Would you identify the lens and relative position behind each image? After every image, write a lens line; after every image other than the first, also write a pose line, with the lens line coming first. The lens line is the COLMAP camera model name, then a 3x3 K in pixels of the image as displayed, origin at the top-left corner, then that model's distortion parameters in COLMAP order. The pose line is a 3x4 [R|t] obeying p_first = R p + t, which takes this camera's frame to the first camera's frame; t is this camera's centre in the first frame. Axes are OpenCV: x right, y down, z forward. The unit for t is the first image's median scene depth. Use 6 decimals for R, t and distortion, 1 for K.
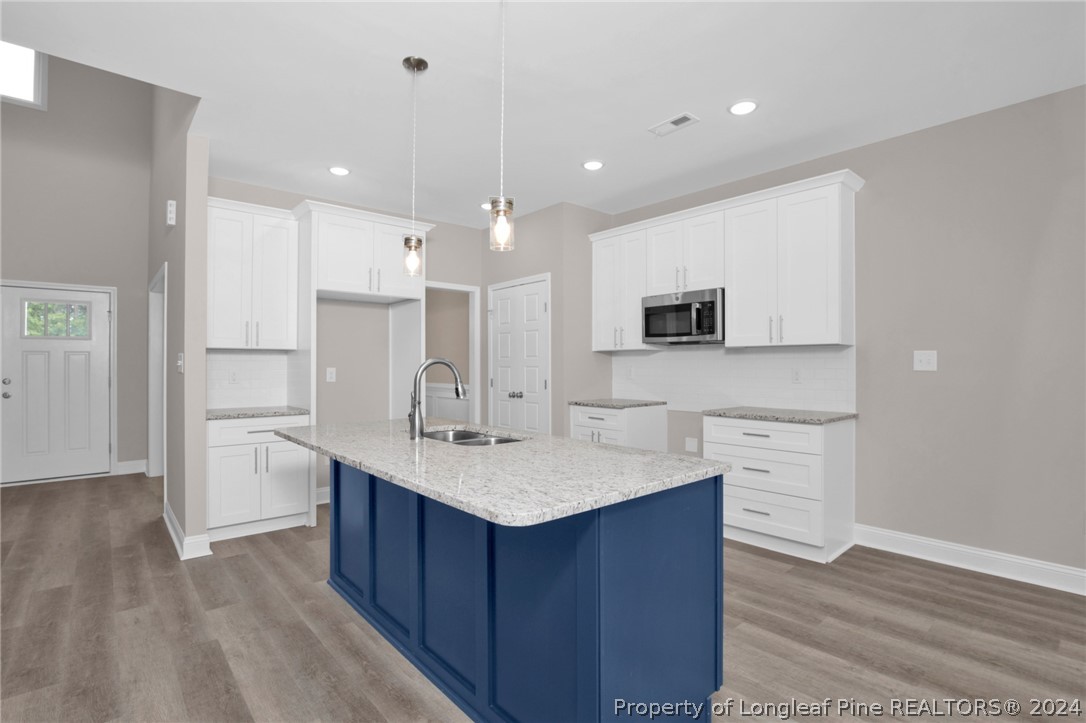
lens RADIAL K [[523.9, 0, 544.2], [0, 523.9, 358.0], [0, 0, 1]] dist [-0.045491, 0.009045]
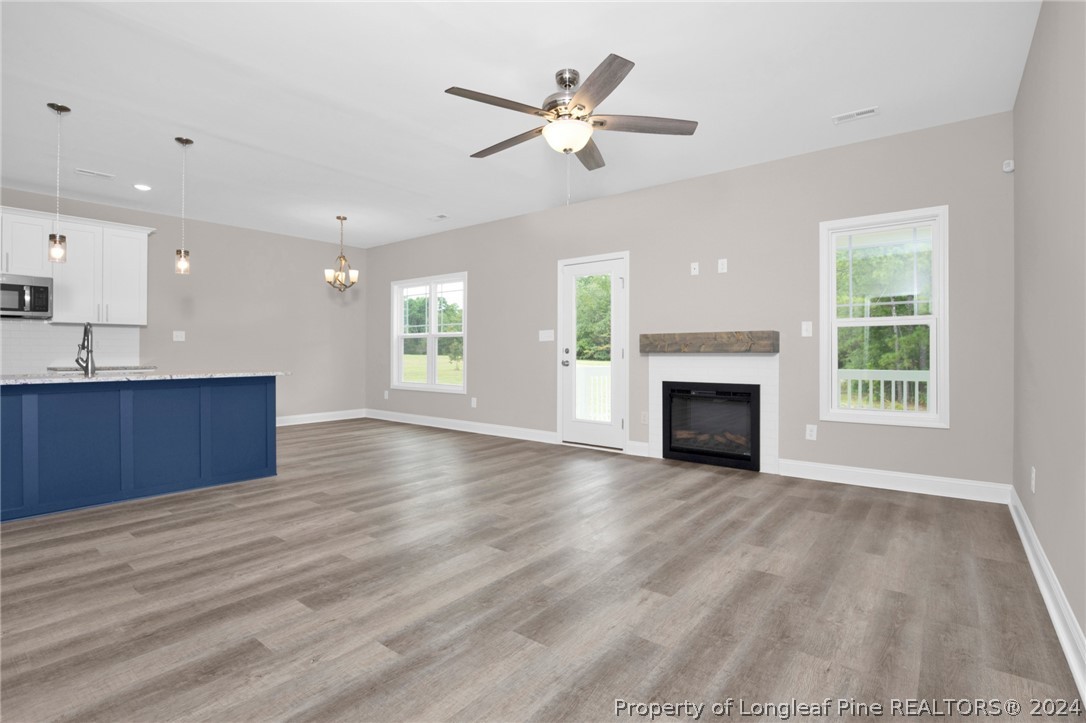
lens RADIAL K [[523.9, 0, 544.2], [0, 523.9, 358.0], [0, 0, 1]] dist [-0.045491, 0.009045]
pose [[-0.168462, -0.009065, 0.985666, -1.164310], [-0.012627, 0.999896, 0.007038, 0.046548], [-0.985627, -0.011260, -0.168559, -0.037660]]
